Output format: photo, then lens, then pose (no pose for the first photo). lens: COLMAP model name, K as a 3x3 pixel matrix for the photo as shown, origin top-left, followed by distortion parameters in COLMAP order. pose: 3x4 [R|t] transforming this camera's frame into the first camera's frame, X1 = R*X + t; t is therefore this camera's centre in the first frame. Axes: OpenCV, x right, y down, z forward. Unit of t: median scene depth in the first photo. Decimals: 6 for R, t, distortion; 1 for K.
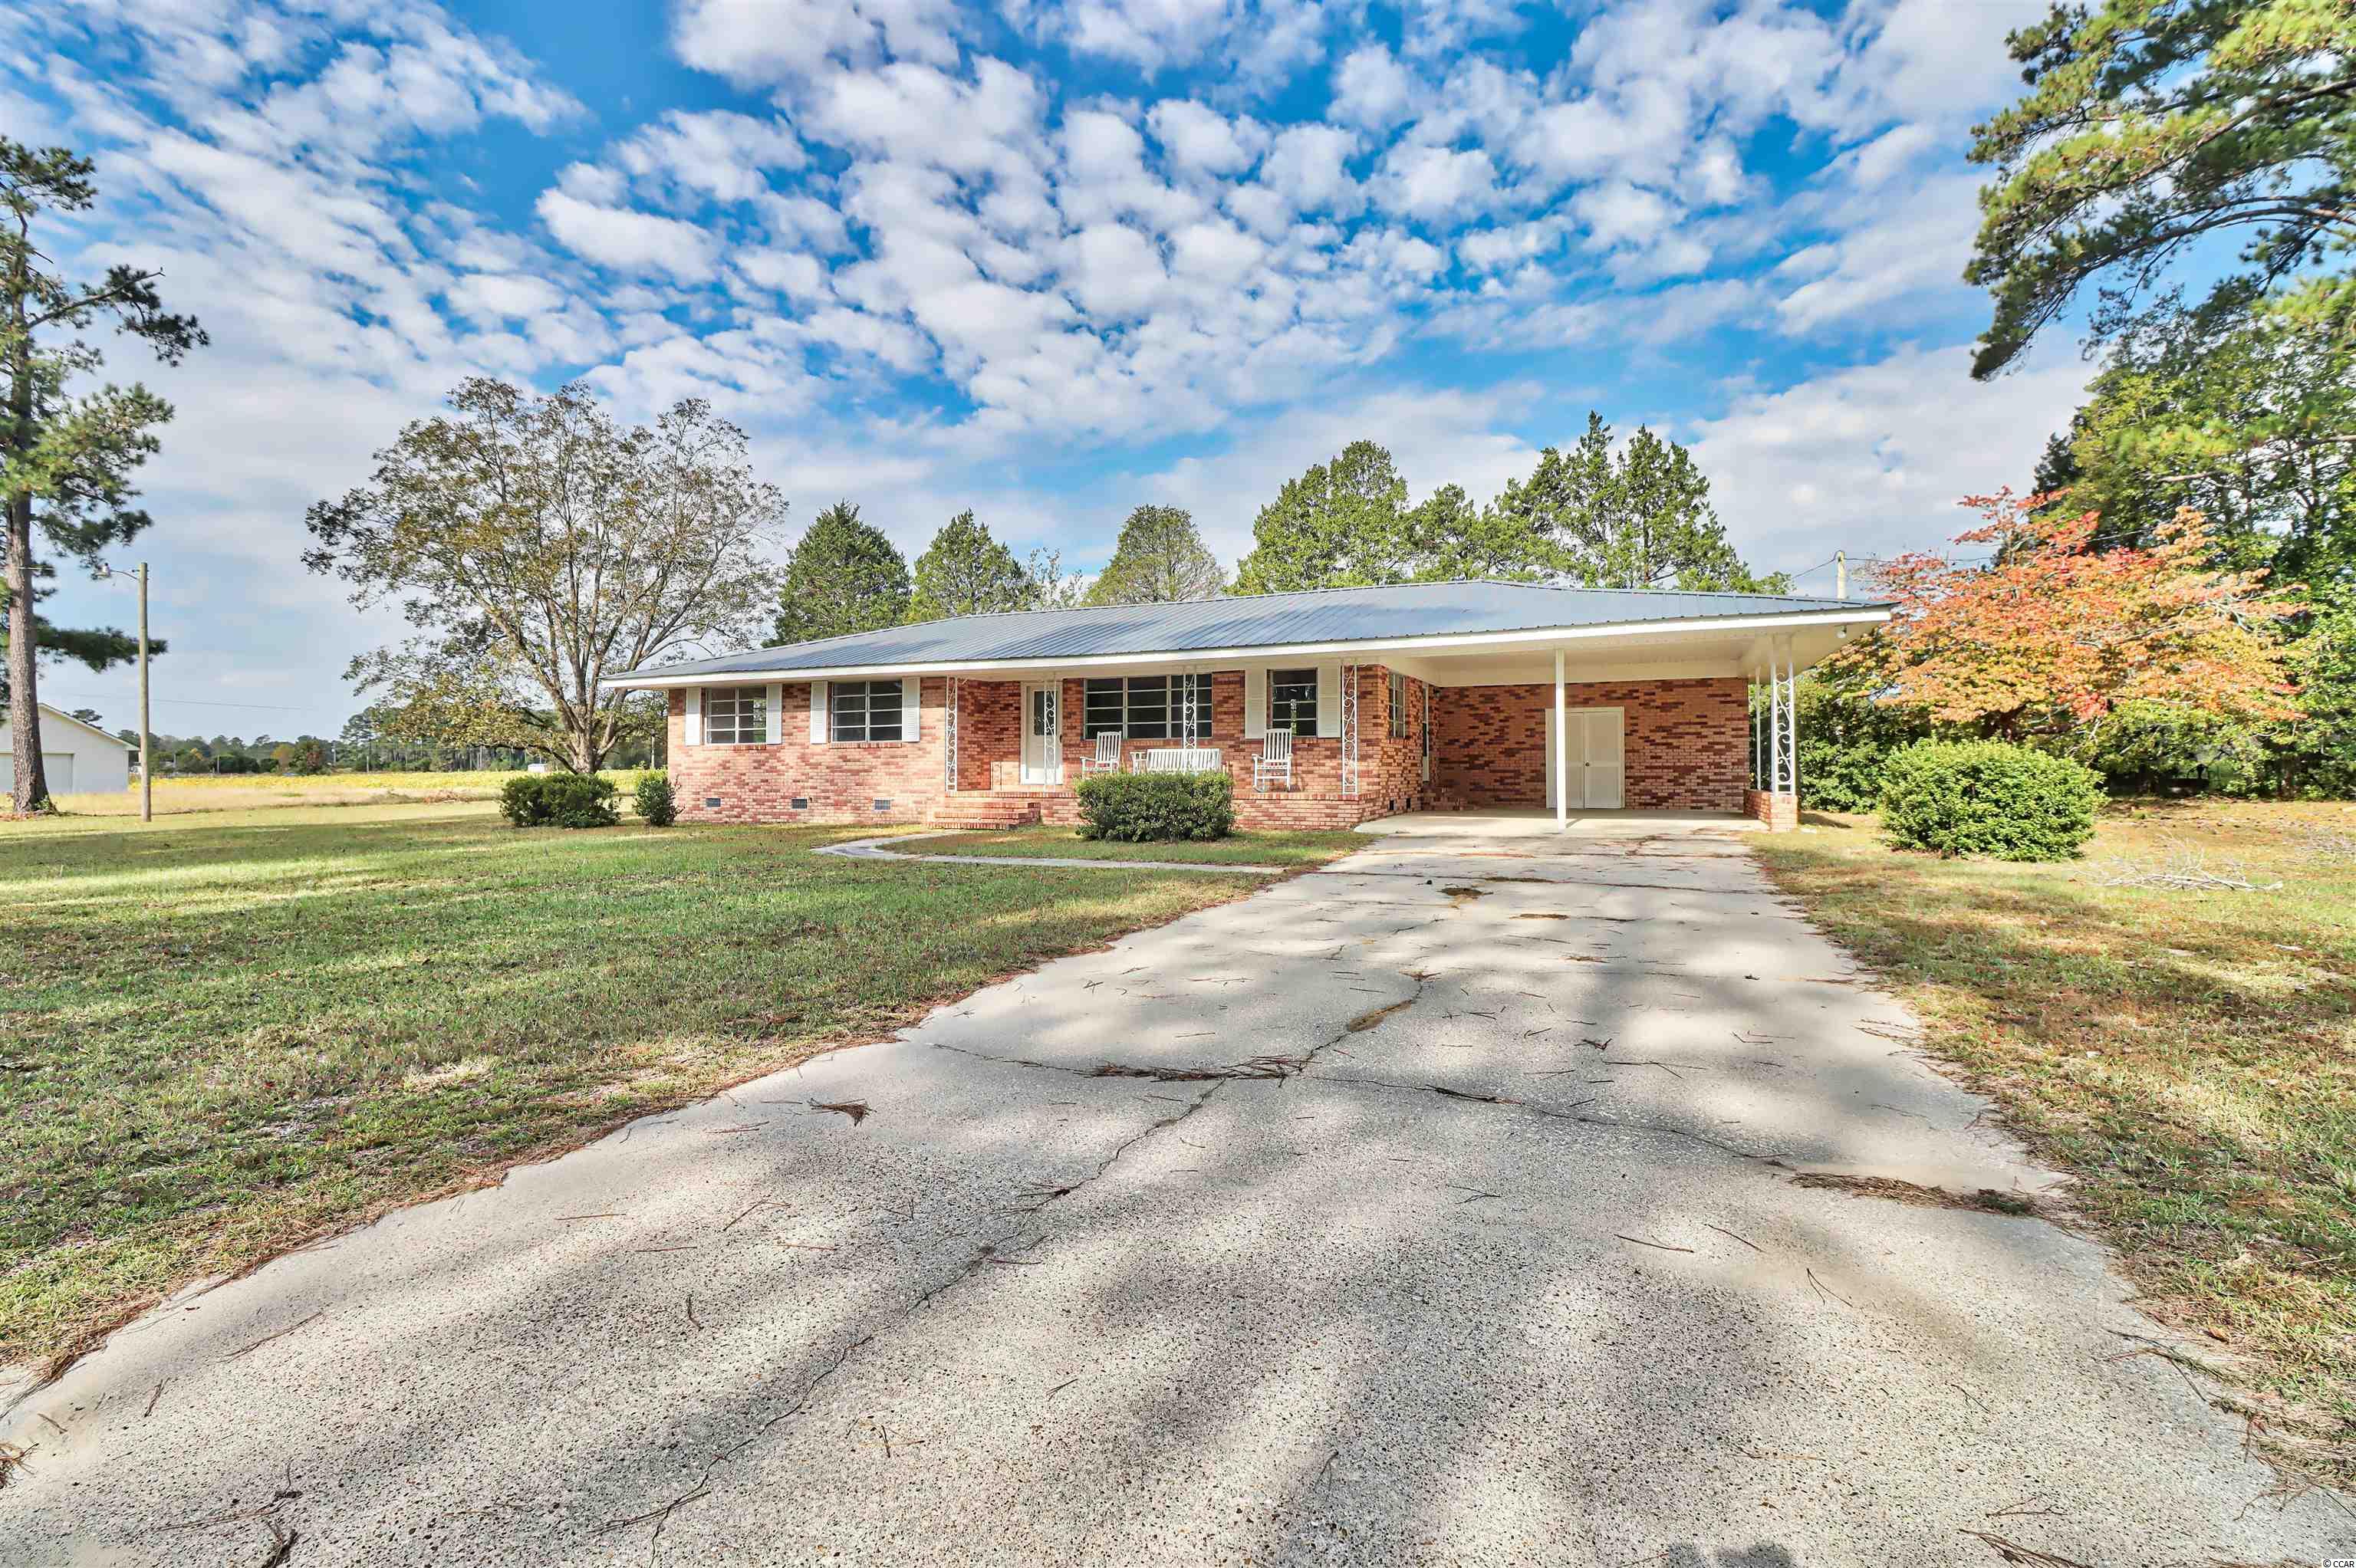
lens RADIAL K [[1089.5, 0, 1169.4], [0, 1089.5, 746.3], [0, 0, 1]] dist [0.002356, -0.014372]
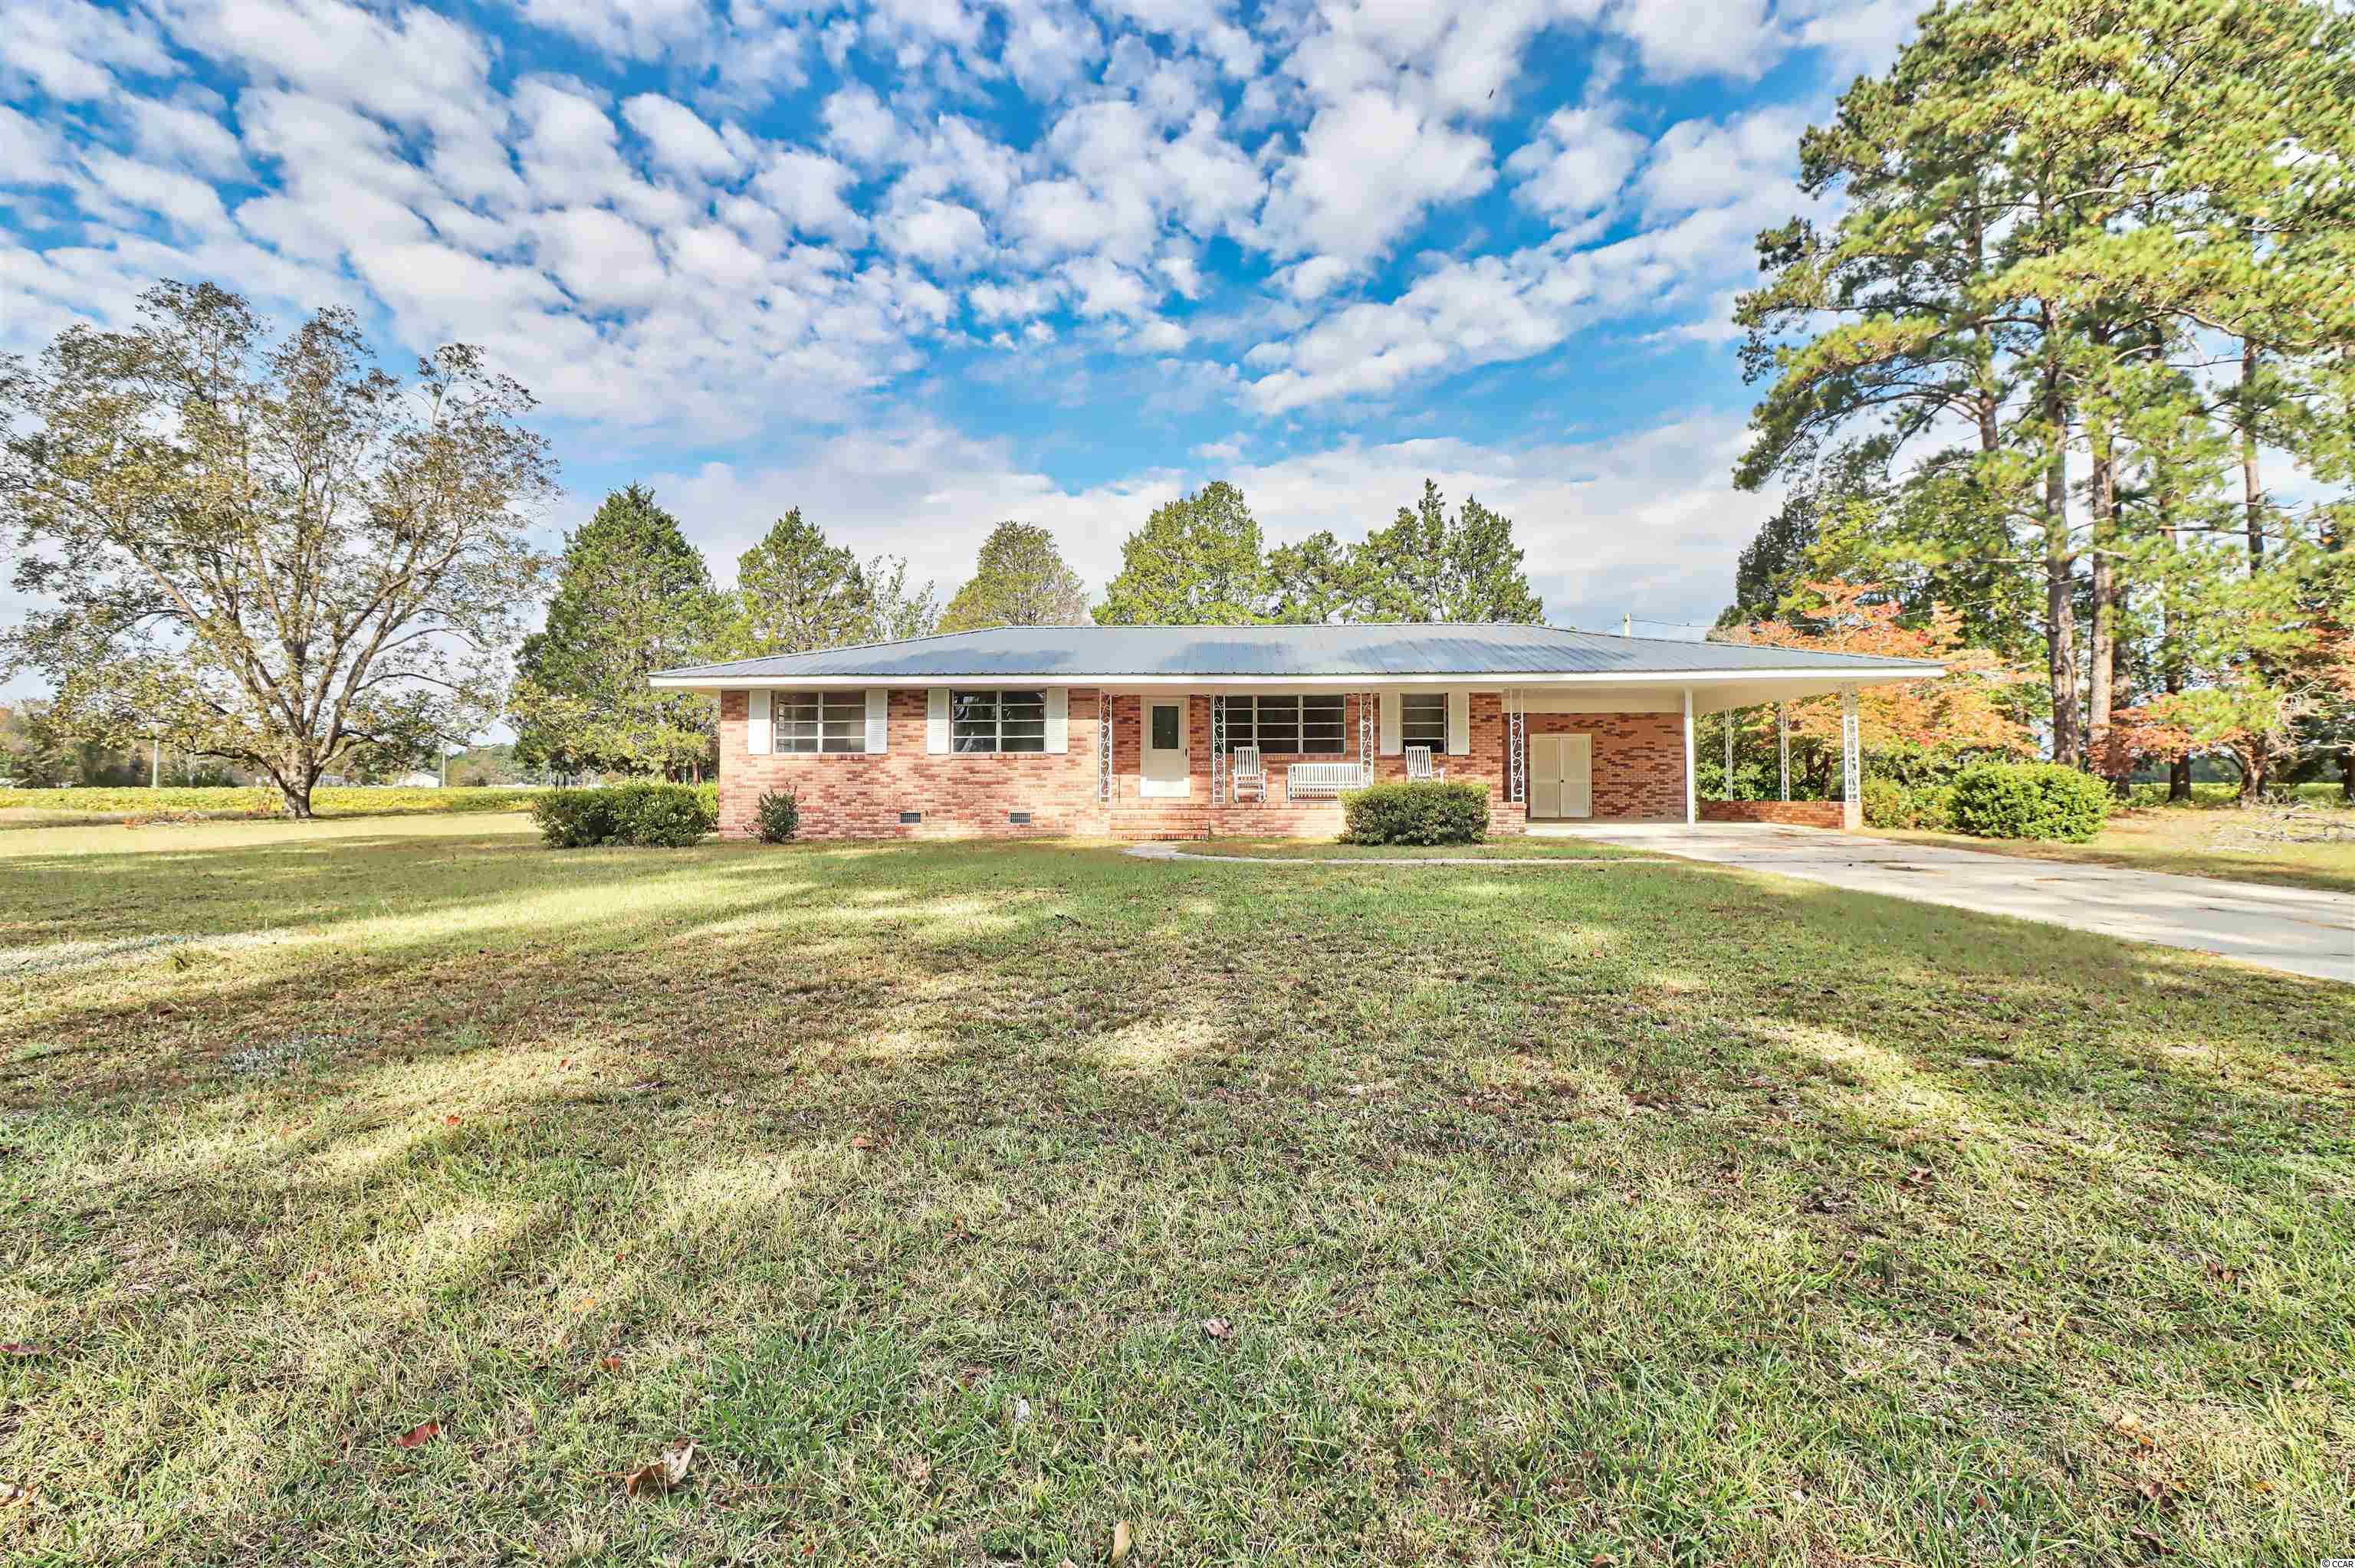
lens RADIAL K [[1089.0, 0, 1168.9], [0, 1089.0, 746.3], [0, 0, 1]] dist [0.002356, -0.014372]
pose [[0.927763, 0.017278, 0.372770, -0.482253], [-0.009832, 0.999713, -0.021868, 0.009424], [-0.373041, 0.016623, 0.927666, 0.047135]]
